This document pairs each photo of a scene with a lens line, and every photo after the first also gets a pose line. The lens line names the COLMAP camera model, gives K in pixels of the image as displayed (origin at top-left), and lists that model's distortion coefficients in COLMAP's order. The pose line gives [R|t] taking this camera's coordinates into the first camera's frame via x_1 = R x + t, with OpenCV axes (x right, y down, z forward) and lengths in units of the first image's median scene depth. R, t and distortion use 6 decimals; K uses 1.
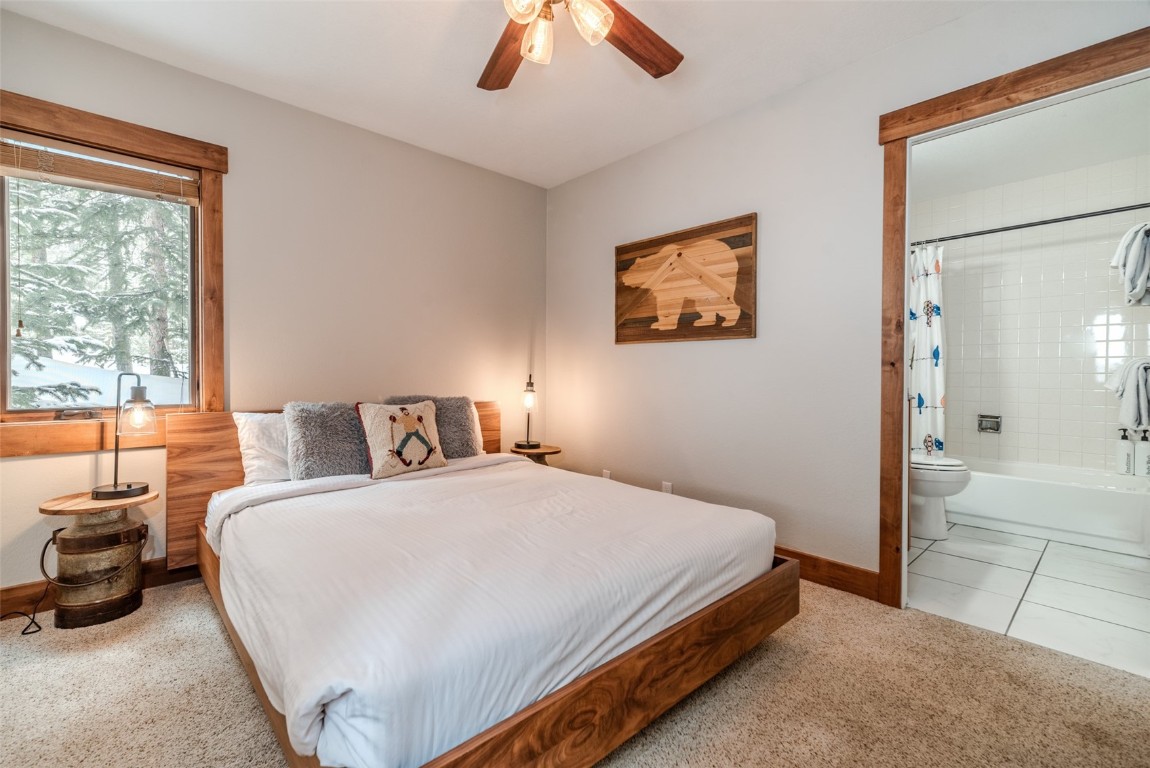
lens RADIAL K [[495.9, 0, 576.2], [0, 495.9, 380.1], [0, 0, 1]] dist [0.008430, 0.000732]
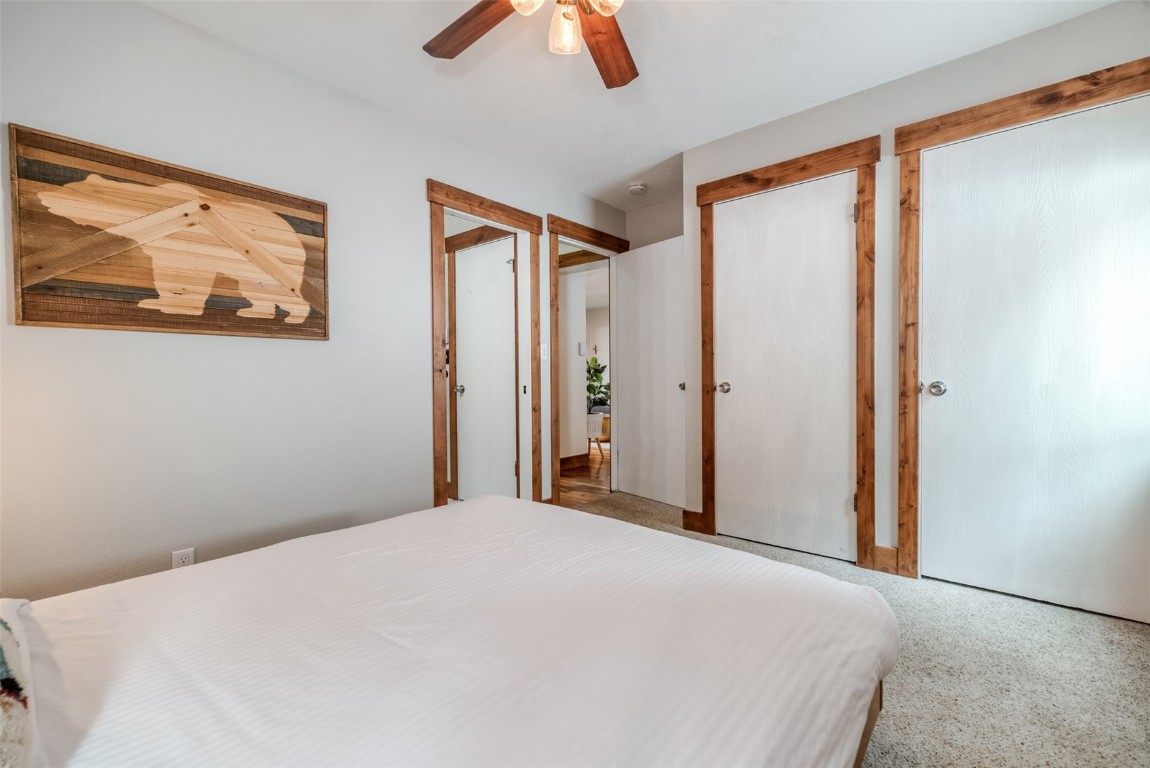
lens RADIAL K [[495.9, 0, 574.0], [0, 495.9, 376.0], [0, 0, 1]] dist [0.008430, 0.000732]
pose [[-0.102935, -0.009722, 0.994641, -0.522537], [0.017950, 0.999771, 0.011630, -0.019349], [-0.994526, 0.019051, -0.102737, 0.562713]]
